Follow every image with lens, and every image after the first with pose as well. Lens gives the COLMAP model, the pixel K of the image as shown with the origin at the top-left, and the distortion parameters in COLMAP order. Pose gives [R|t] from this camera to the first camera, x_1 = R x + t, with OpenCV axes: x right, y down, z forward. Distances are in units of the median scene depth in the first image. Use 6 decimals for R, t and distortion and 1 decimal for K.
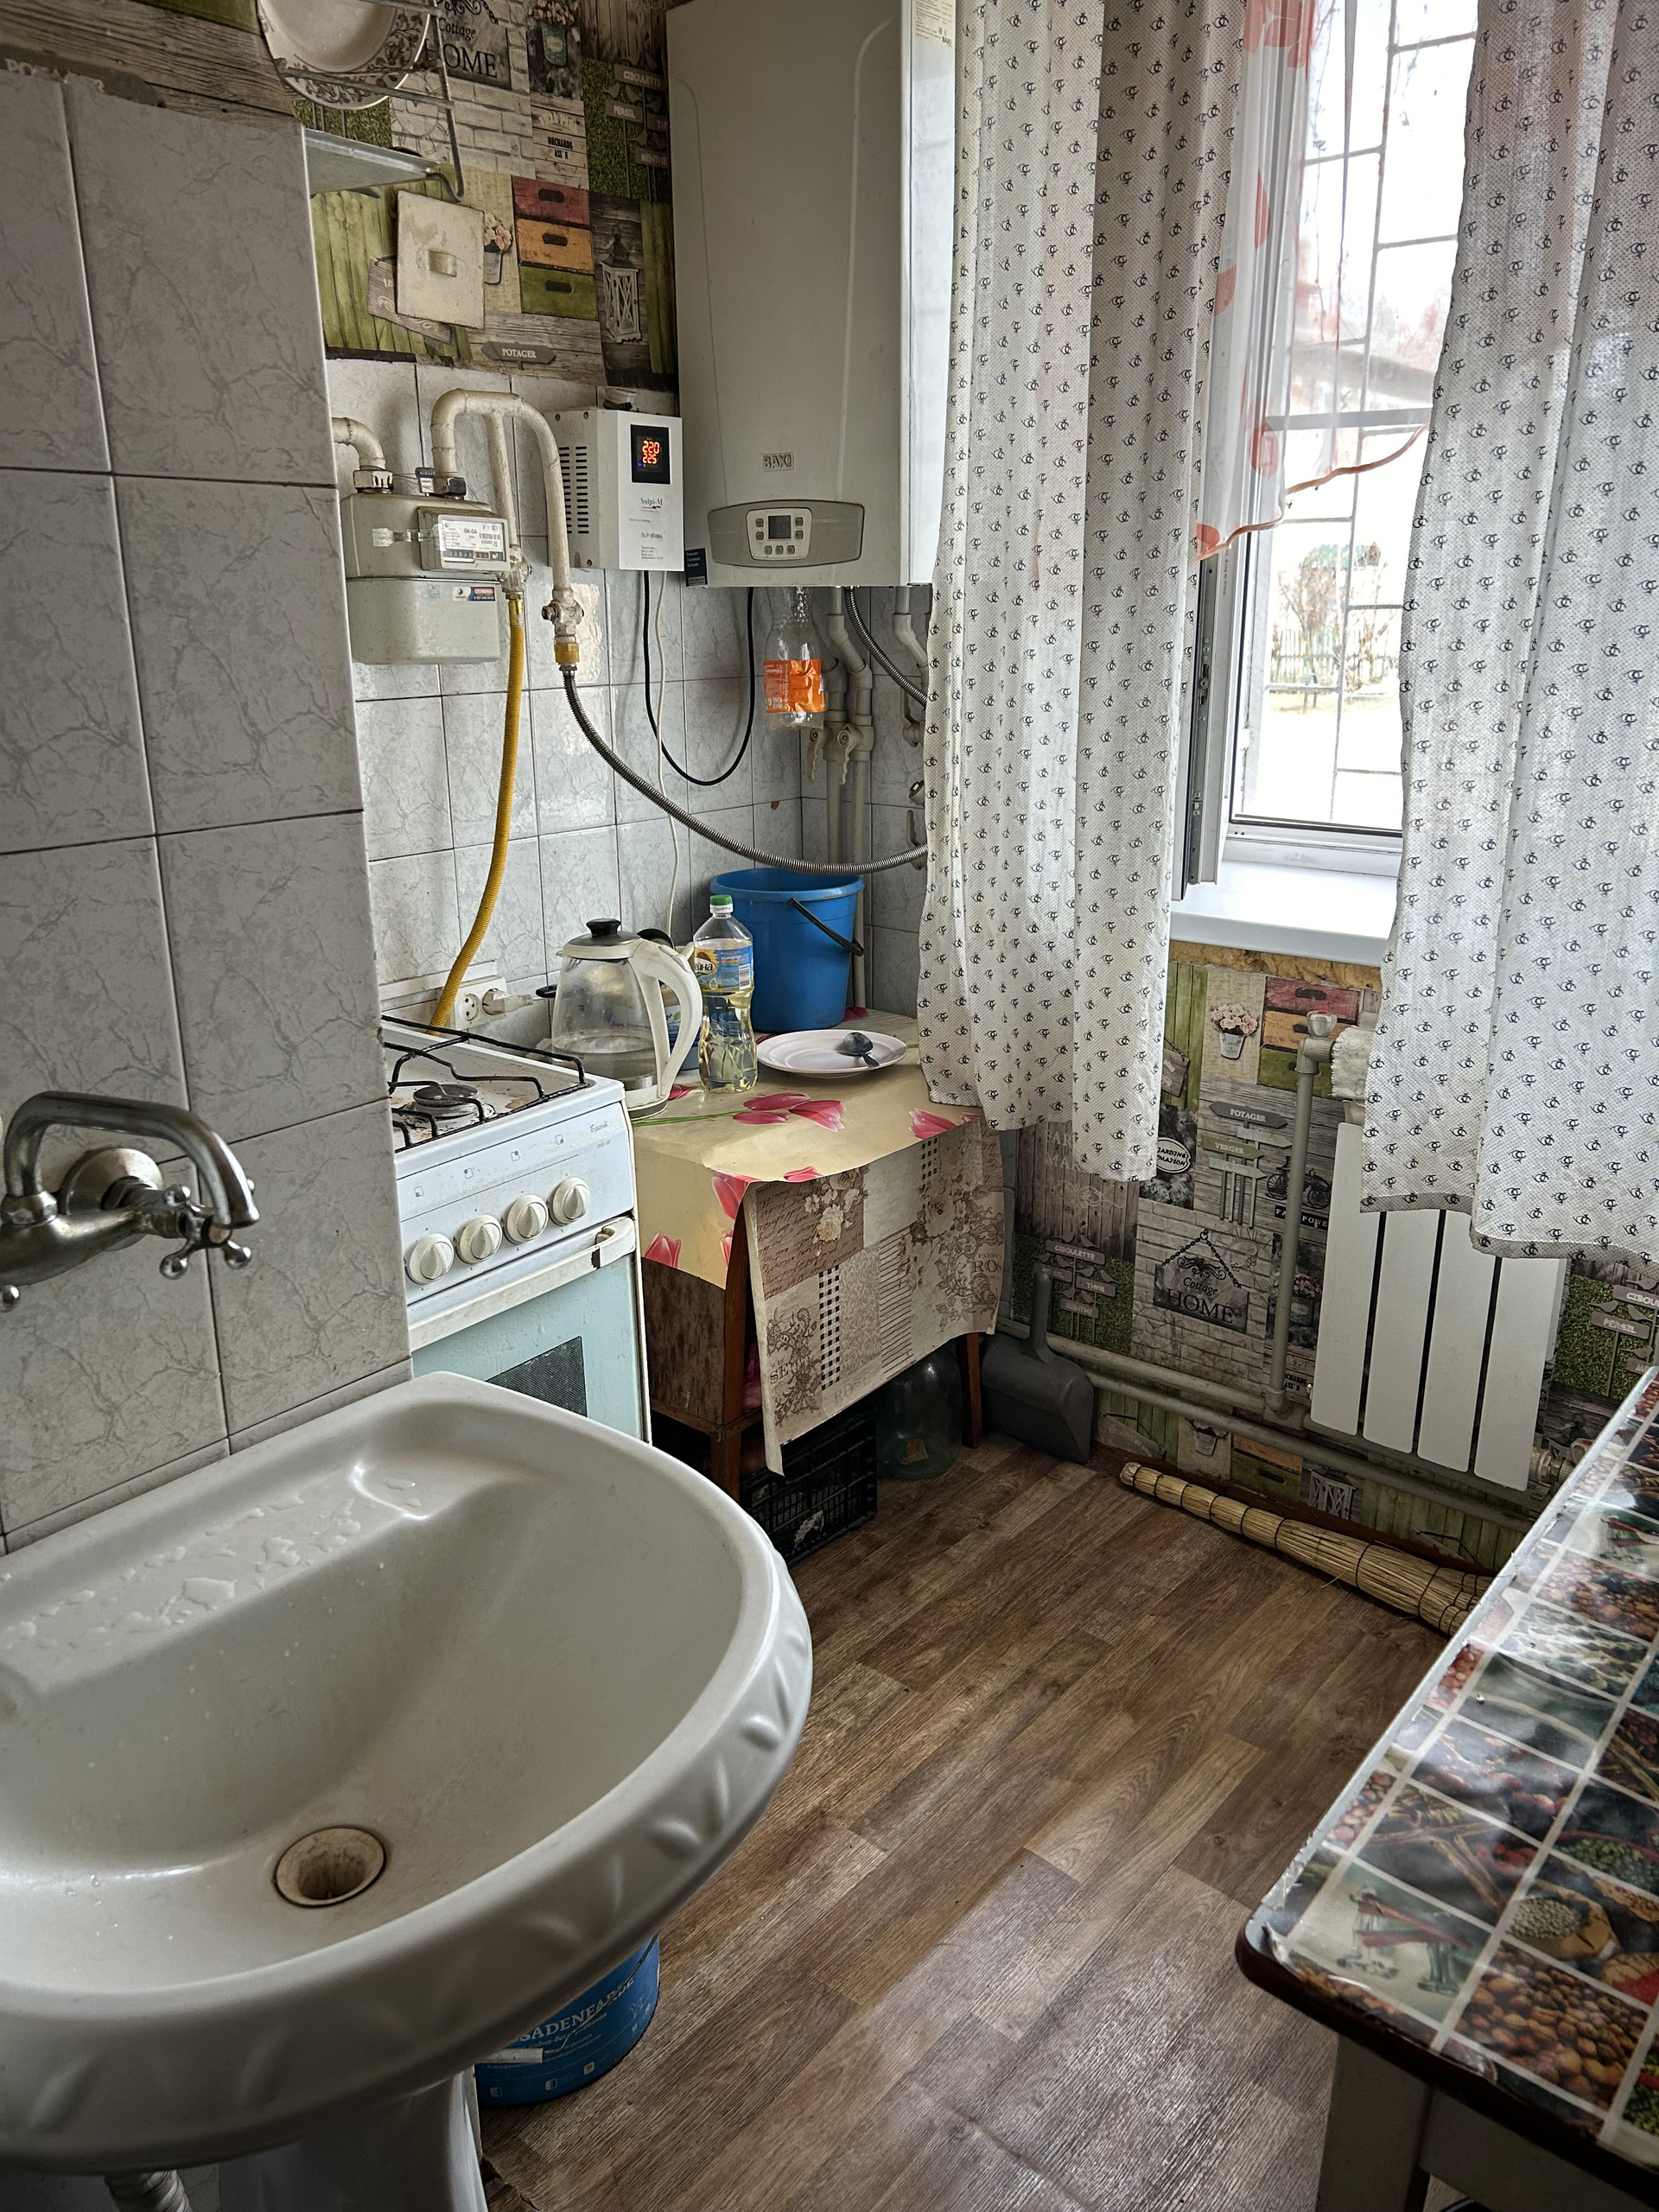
lens RADIAL K [[1641.1, 0, 829.2], [0, 1641.1, 1100.0], [0, 0, 1]] dist [0.050371, -0.067046]
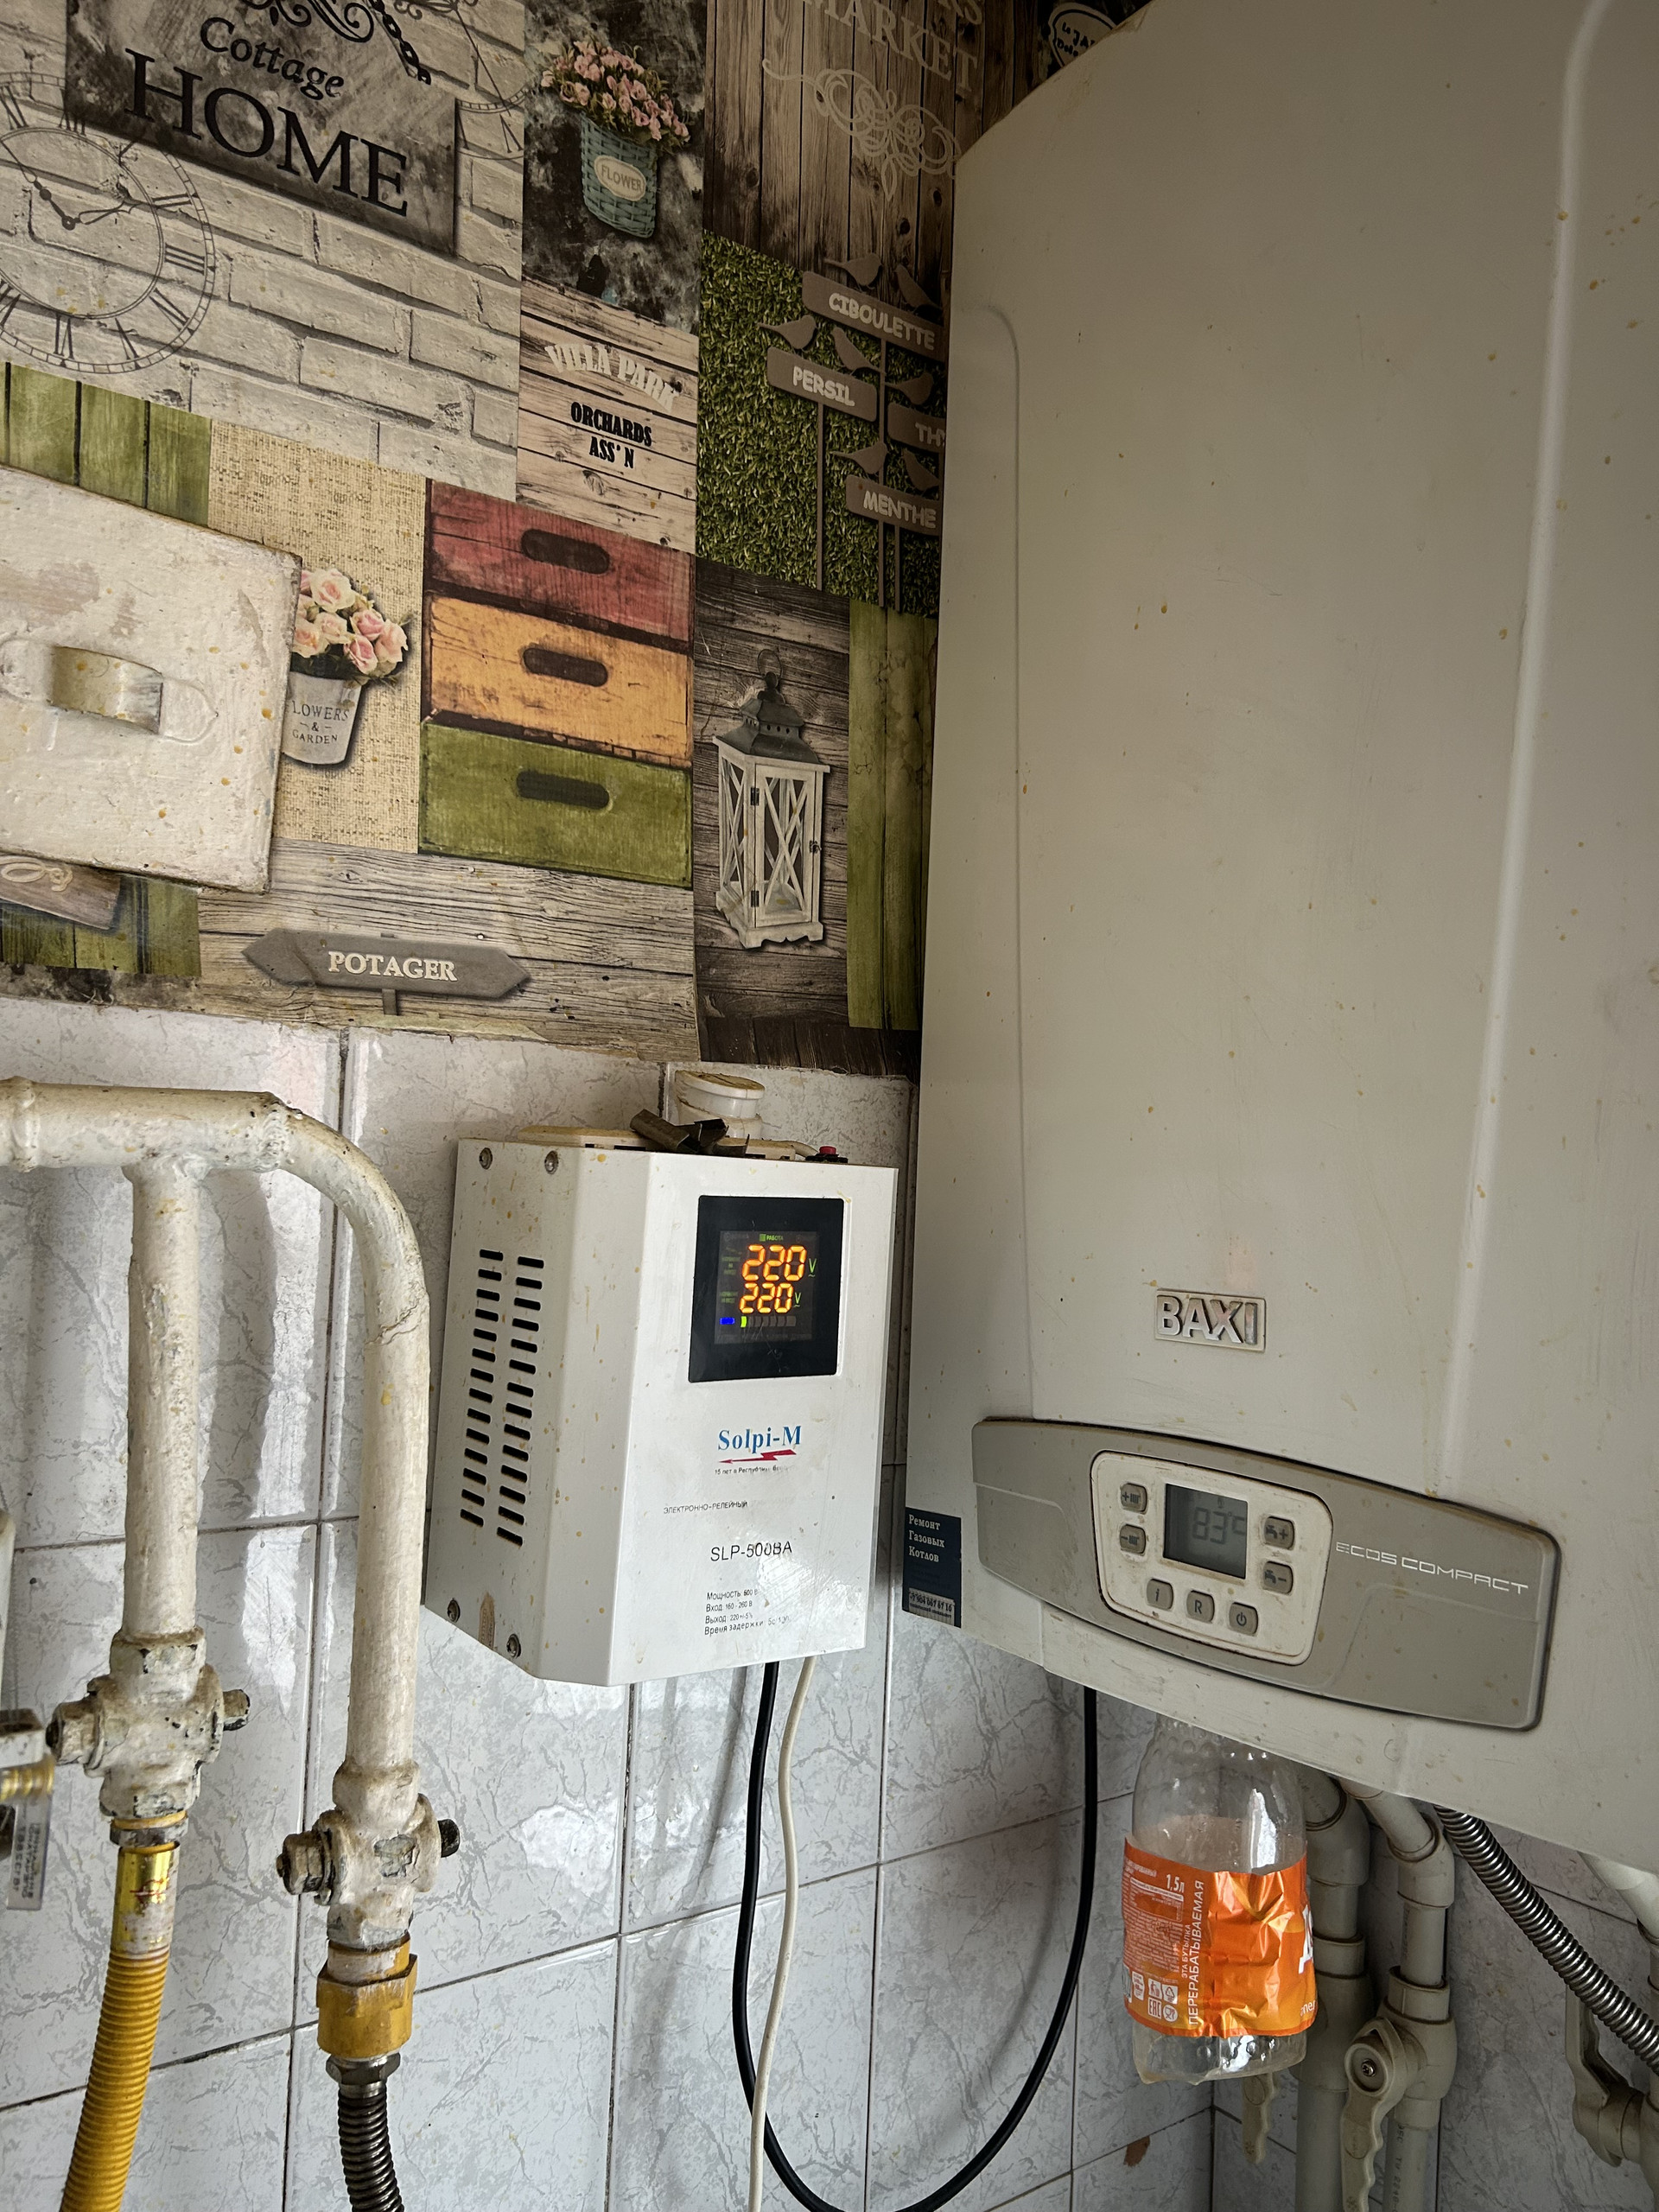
lens RADIAL K [[1647.3, 0, 823.9], [0, 1647.3, 1106.9], [0, 0, 1]] dist [0.027477, -0.042321]
pose [[0.973944, 0.039230, -0.223369, -0.034670], [-0.113474, 0.937066, -0.330198, -0.326486], [0.196358, 0.346941, 0.917102, 0.725333]]
